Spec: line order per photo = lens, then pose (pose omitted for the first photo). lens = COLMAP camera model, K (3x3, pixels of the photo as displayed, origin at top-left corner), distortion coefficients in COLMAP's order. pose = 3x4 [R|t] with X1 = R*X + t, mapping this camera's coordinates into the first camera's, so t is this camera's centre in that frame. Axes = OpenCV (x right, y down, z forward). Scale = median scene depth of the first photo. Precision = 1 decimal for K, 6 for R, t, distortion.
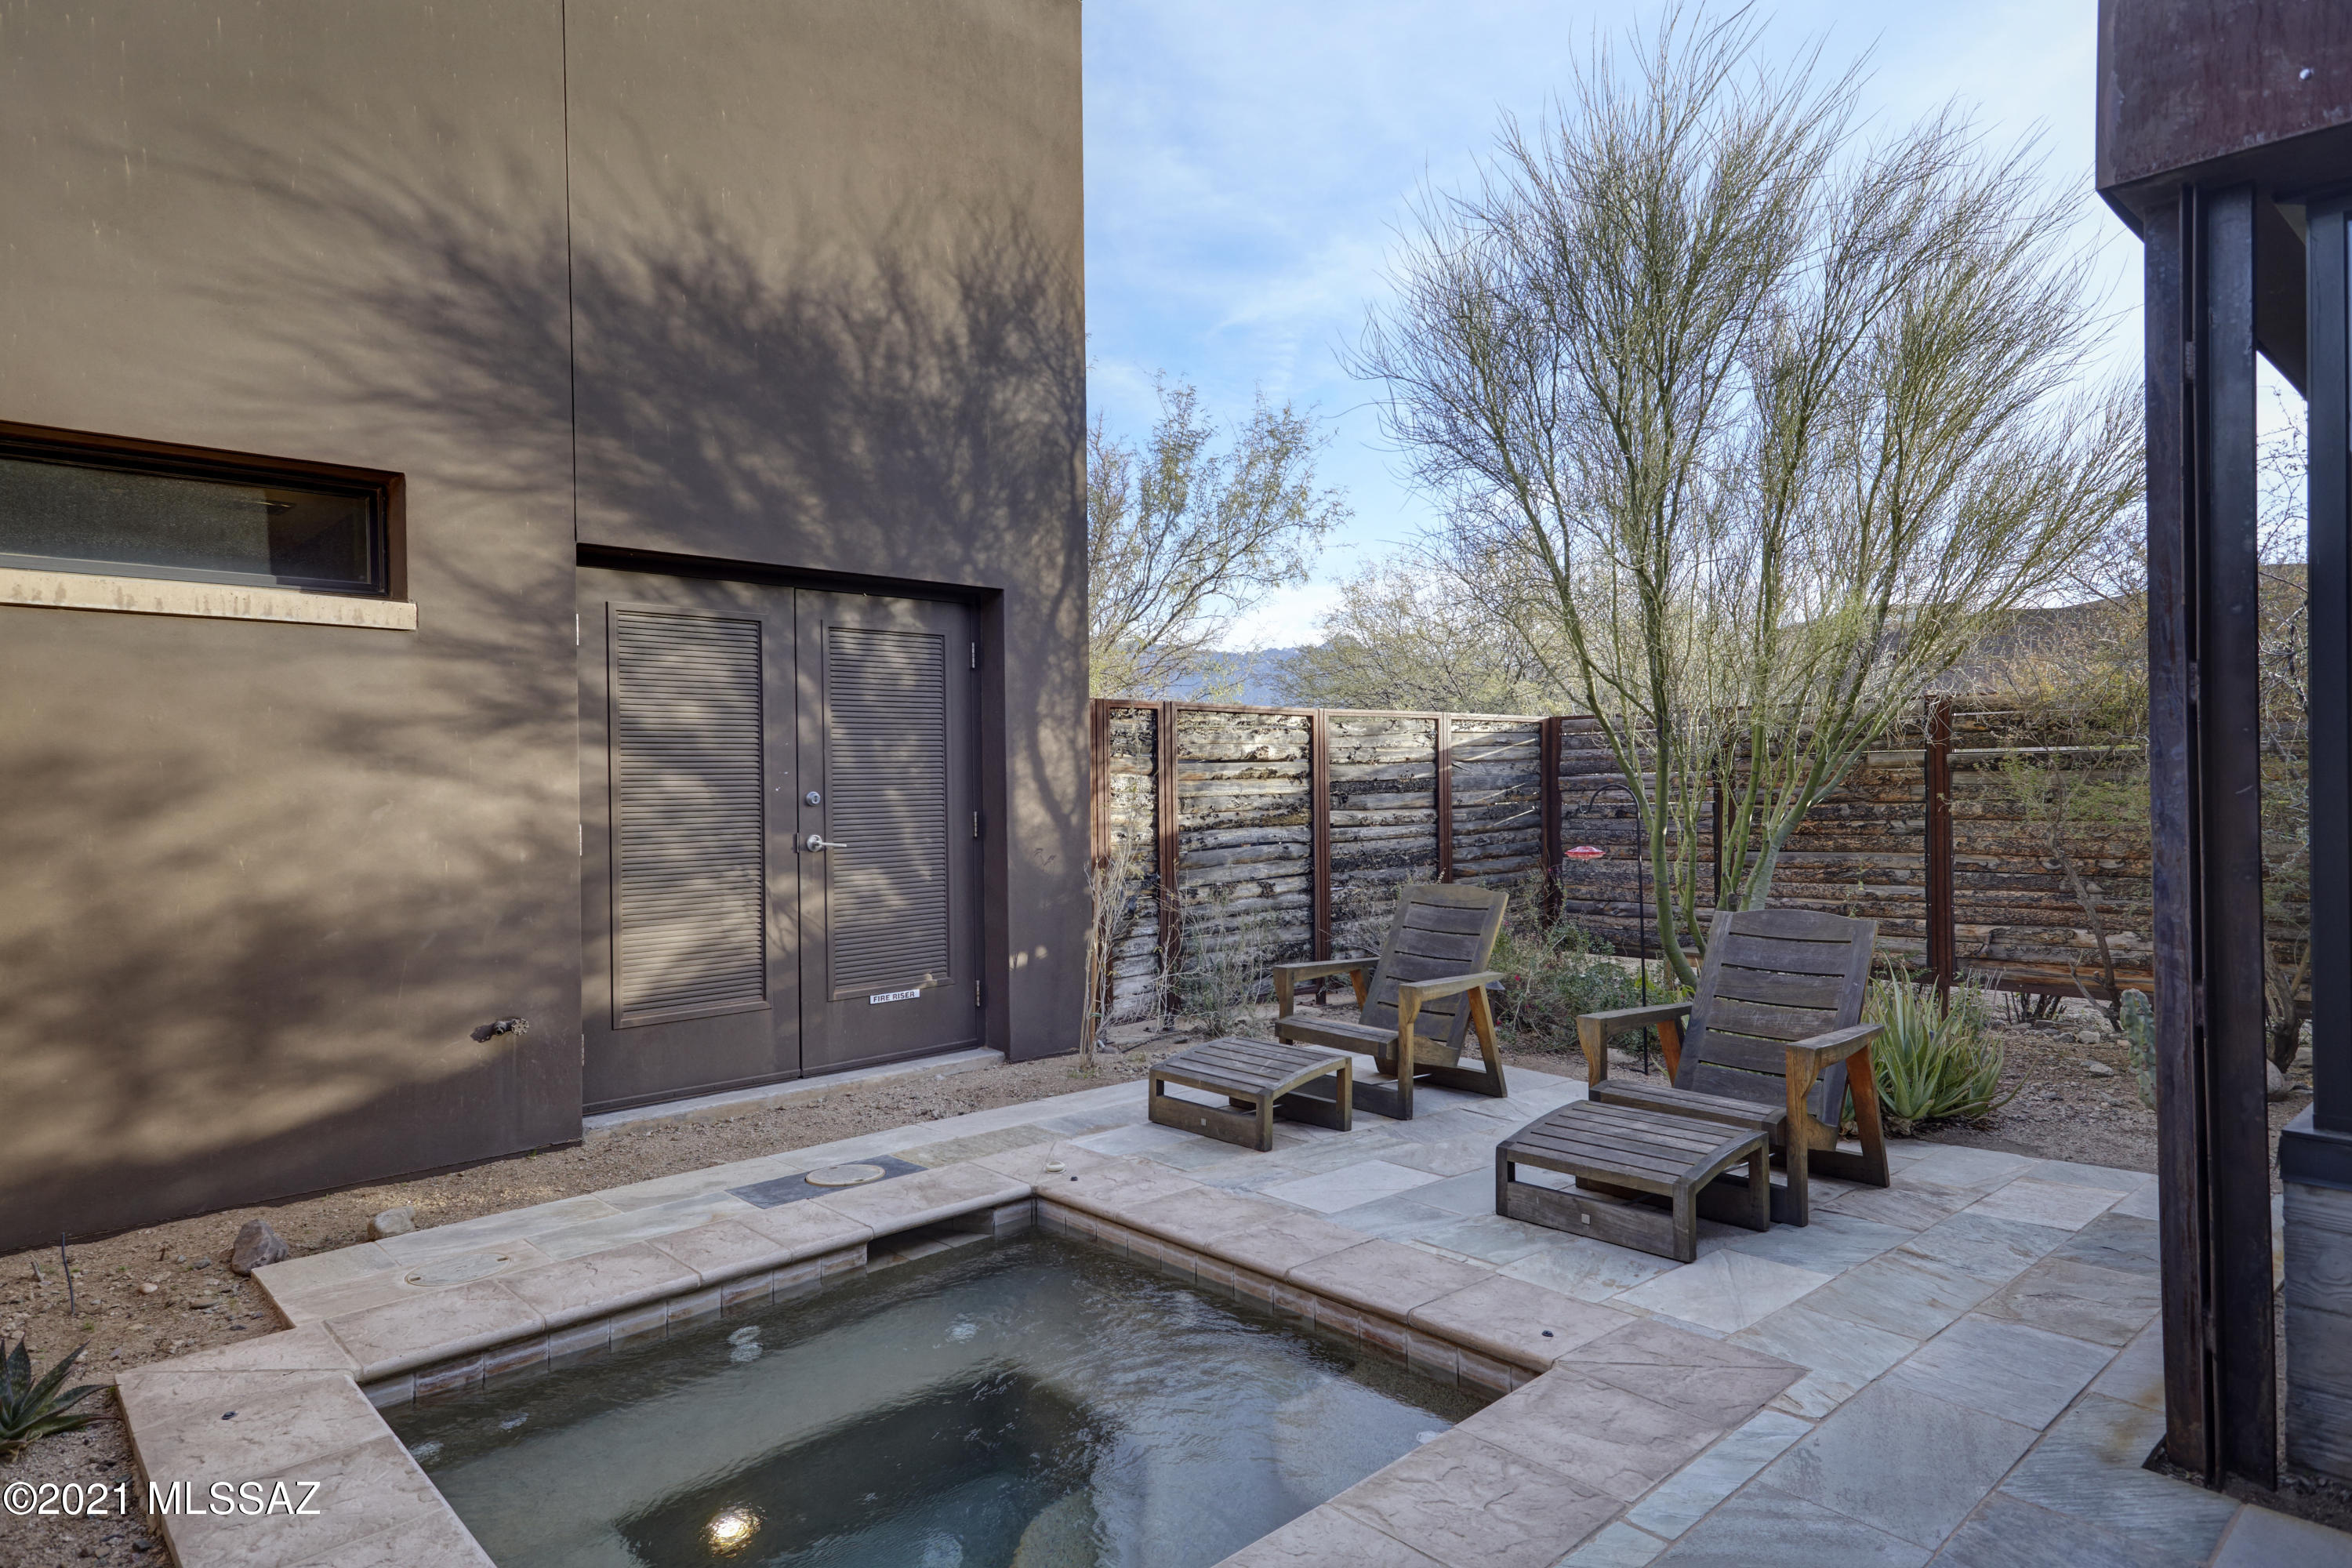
lens RADIAL K [[1342.4, 0, 1176.0], [0, 1342.4, 784.0], [0, 0, 1]] dist [0.075910, -0.049022]
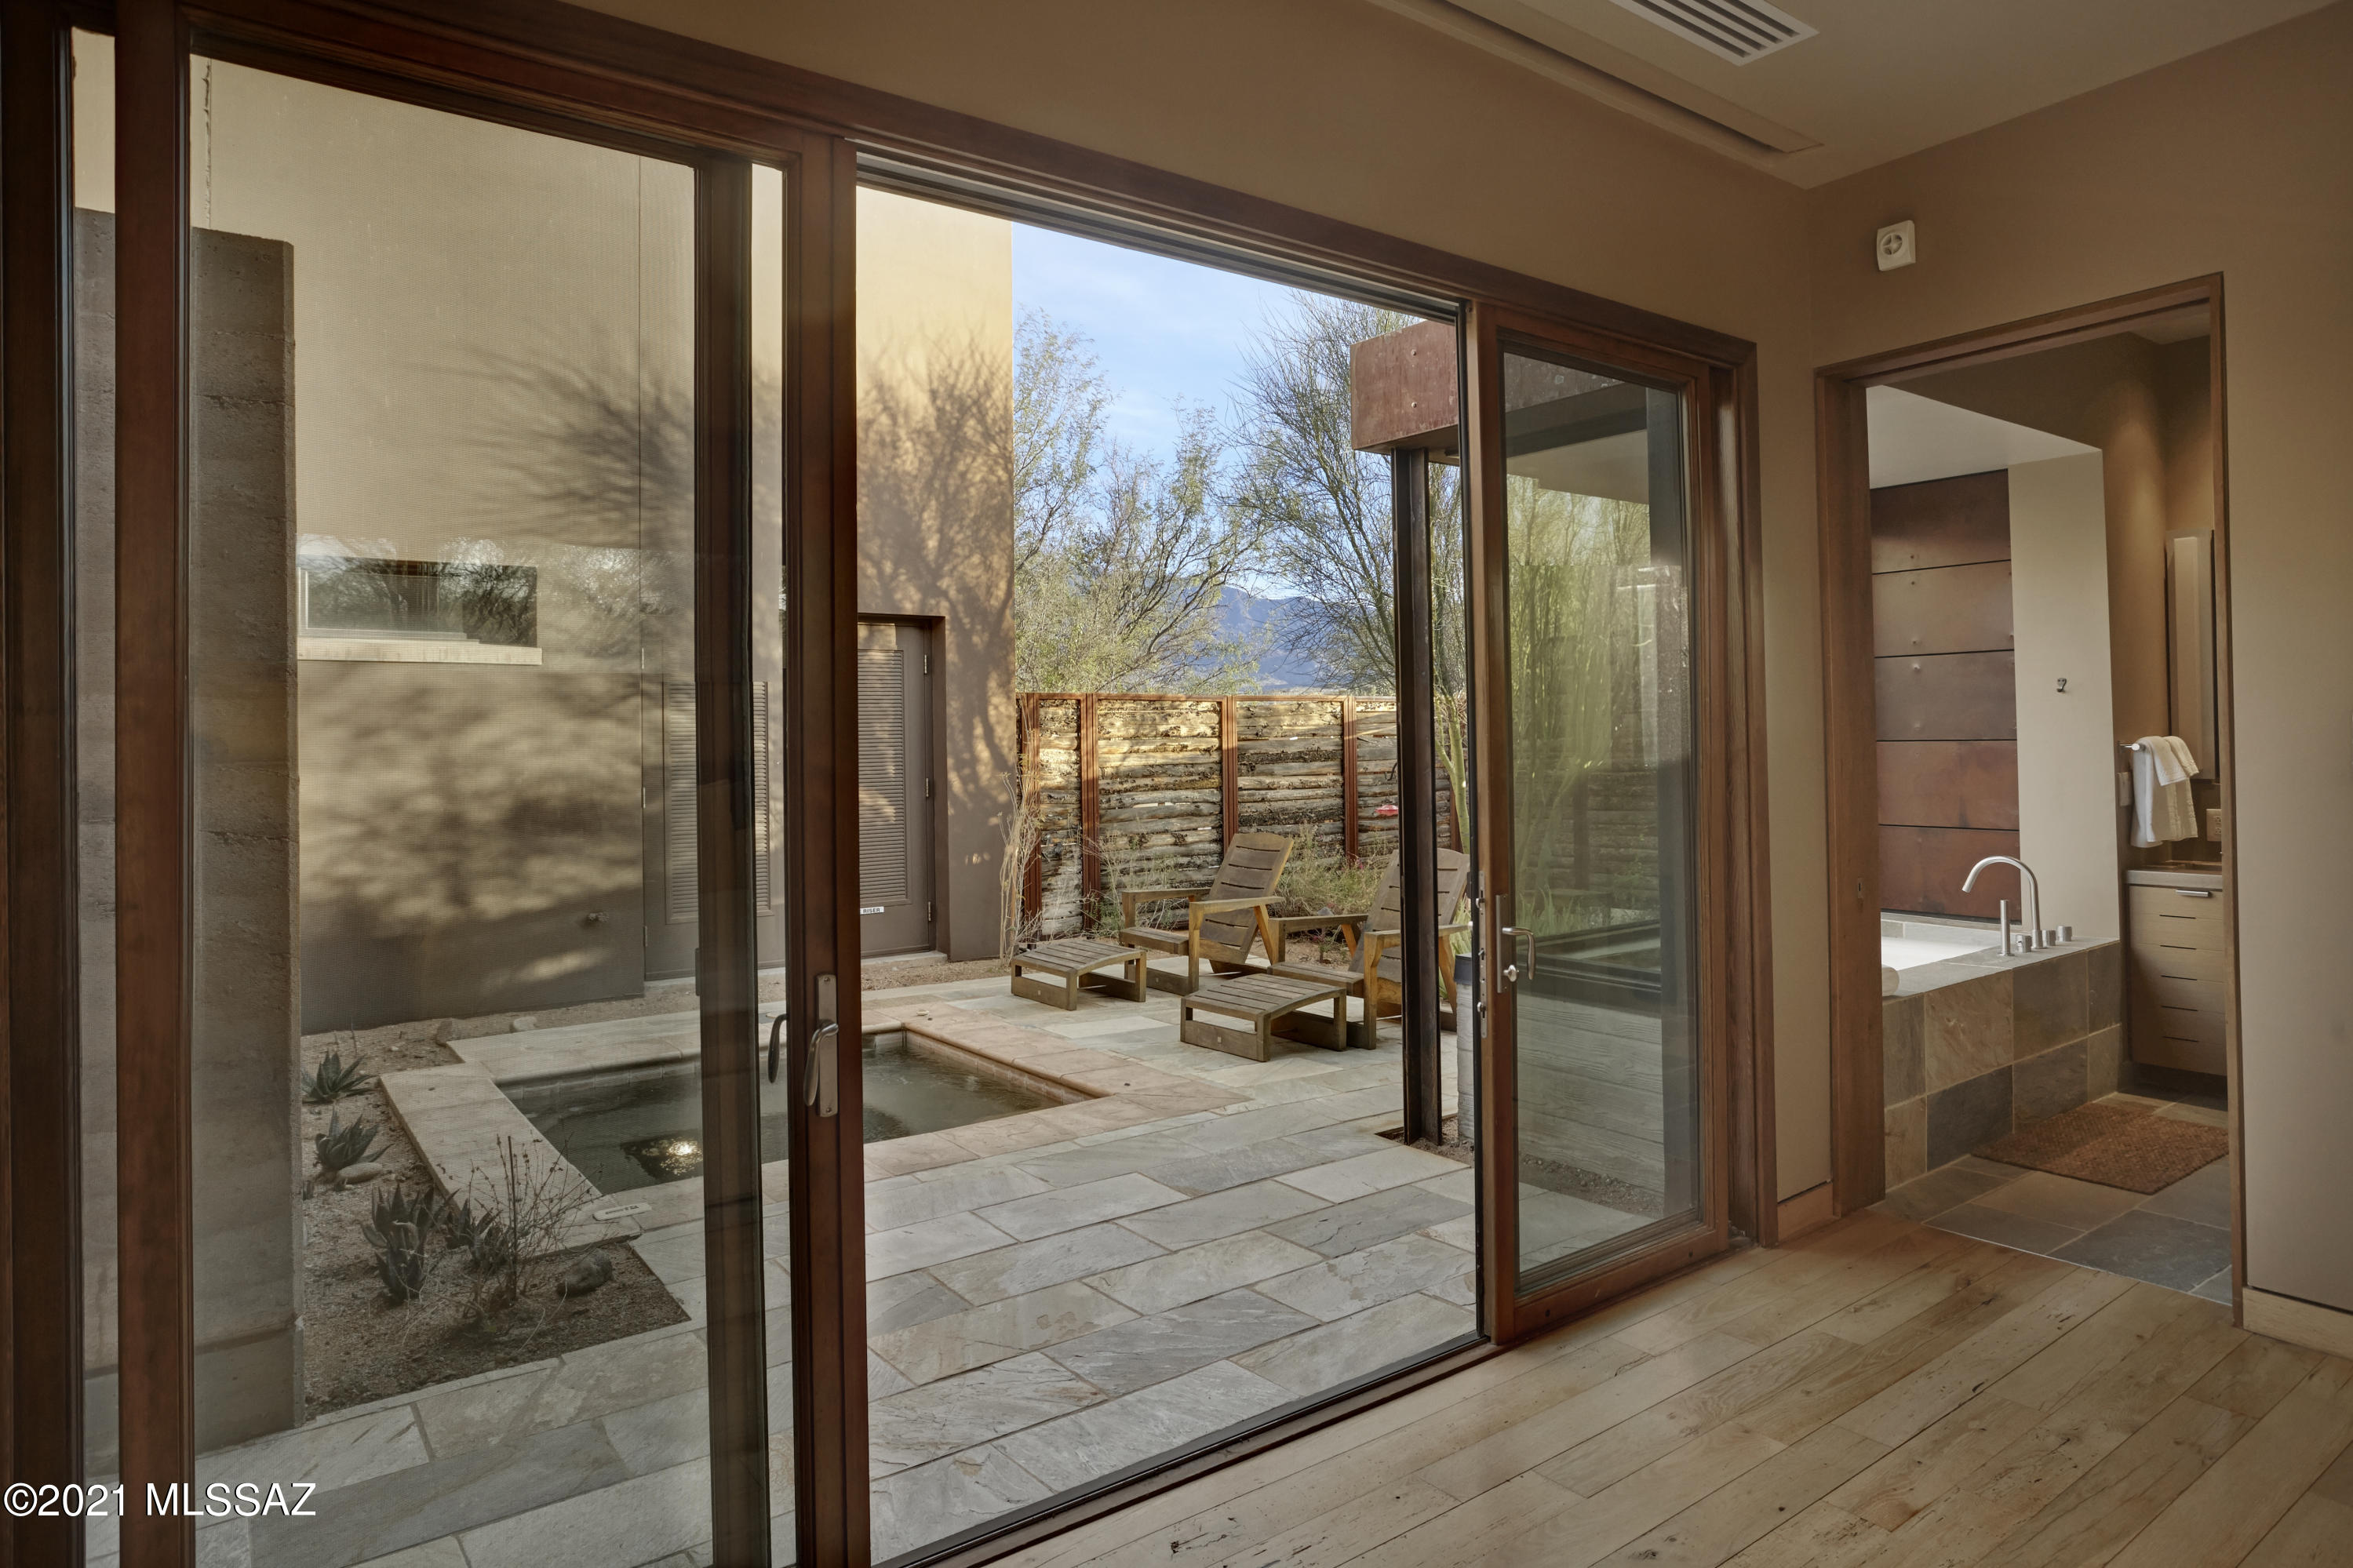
lens RADIAL K [[1384.7, 0, 1177.8], [0, 1384.7, 733.5], [0, 0, 1]] dist [-0.037147, 0.000954]
pose [[0.992958, -0.003673, -0.118409, 0.232753], [0.002721, 0.999963, -0.008204, -0.011283], [0.118435, 0.007824, 0.992931, -0.313567]]
